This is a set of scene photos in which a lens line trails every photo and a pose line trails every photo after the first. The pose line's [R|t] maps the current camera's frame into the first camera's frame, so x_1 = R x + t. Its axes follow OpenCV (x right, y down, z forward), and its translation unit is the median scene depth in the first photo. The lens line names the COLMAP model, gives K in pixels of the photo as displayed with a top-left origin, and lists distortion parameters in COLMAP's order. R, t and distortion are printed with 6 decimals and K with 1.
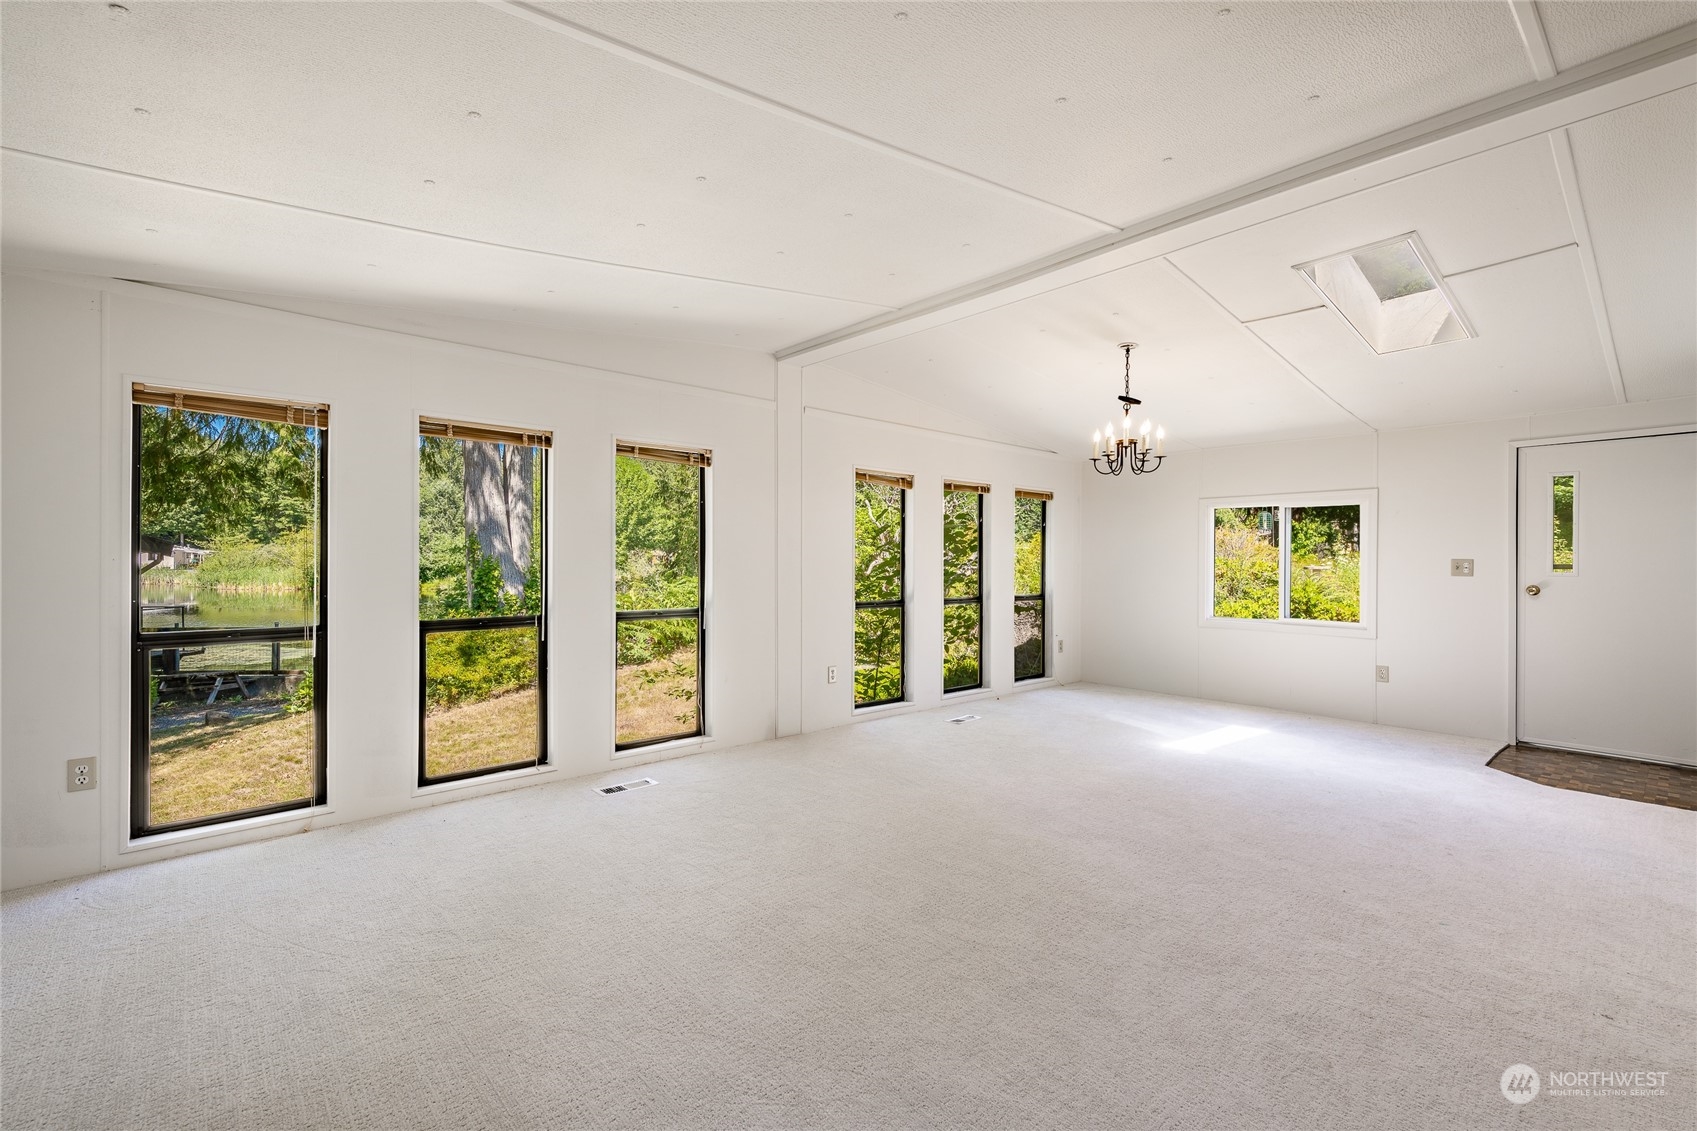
lens RADIAL K [[740.6, 0, 848.5], [0, 740.6, 565.5], [0, 0, 1]] dist [0.001211, -0.000099]
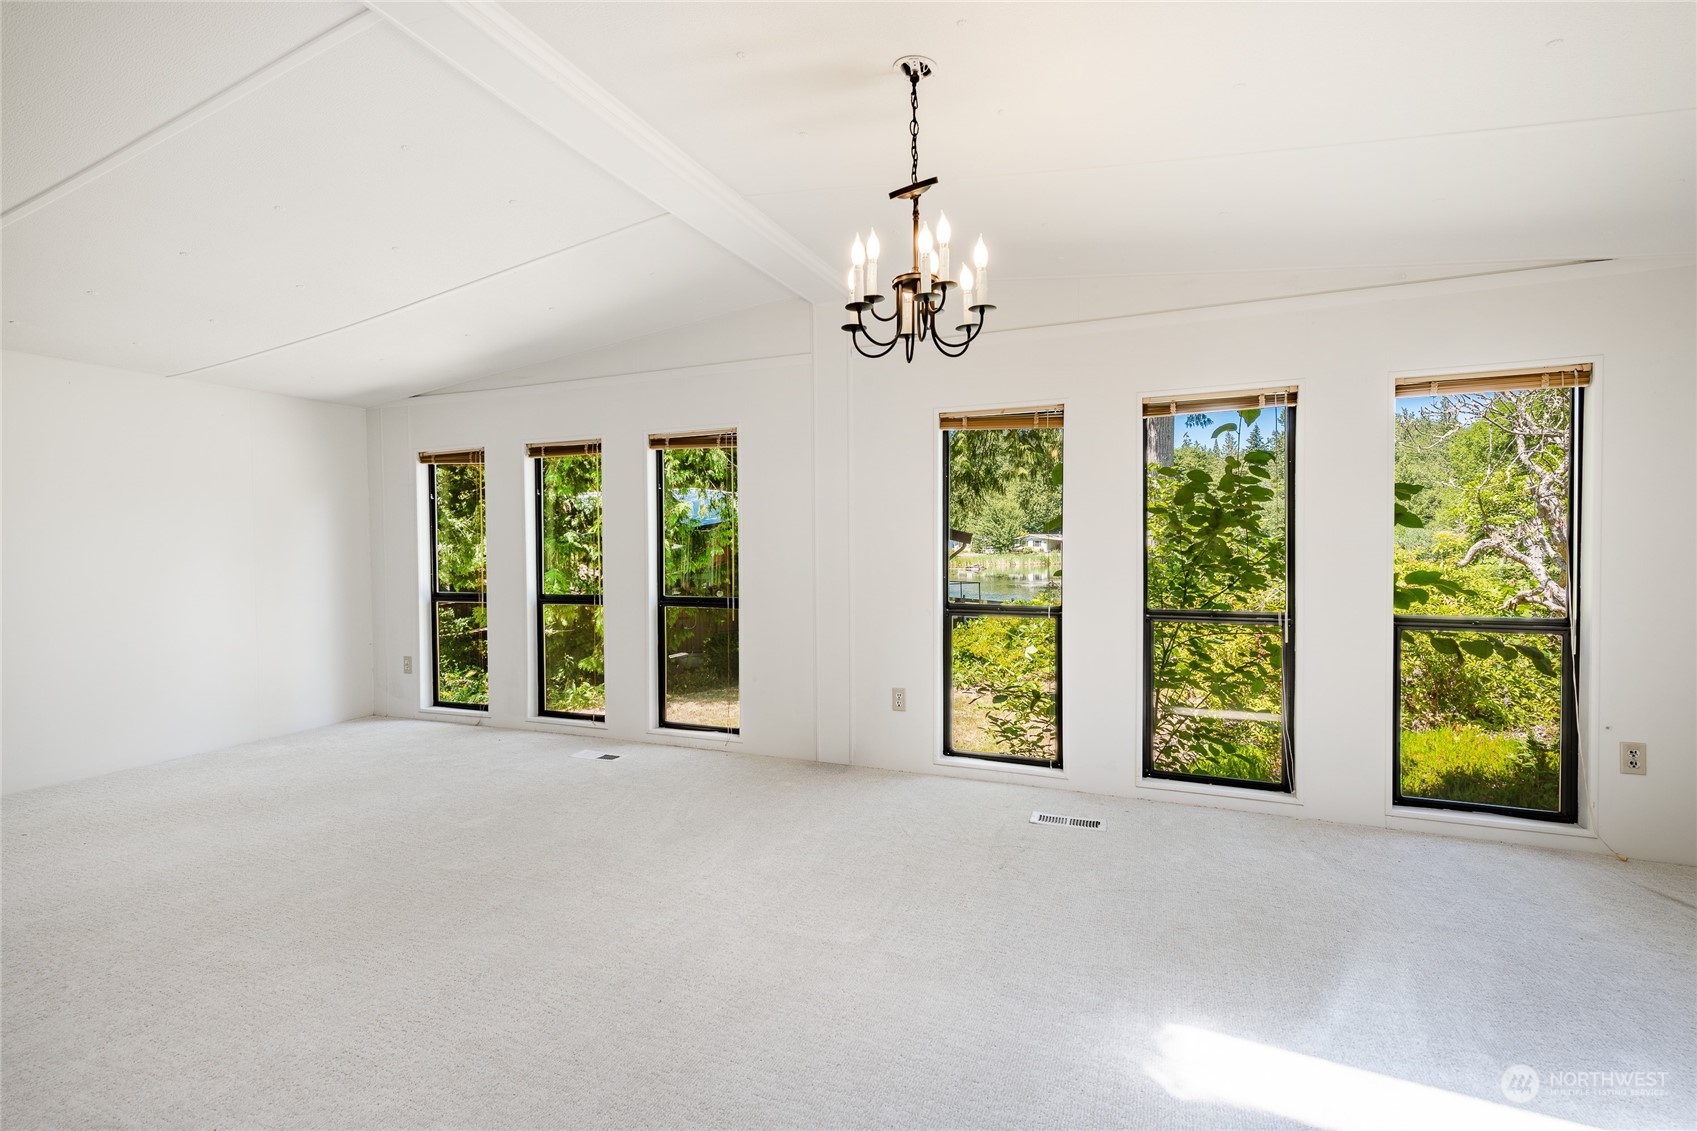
lens RADIAL K [[794.5, 0, 848.5], [0, 794.5, 565.5], [0, 0, 1]] dist [0.038861, 0.000033]
pose [[0.404044, 0.013349, -0.914642, 0.387010], [0.002526, 0.999873, 0.015709, 0.000178], [0.914736, -0.008657, 0.403959, 0.359878]]
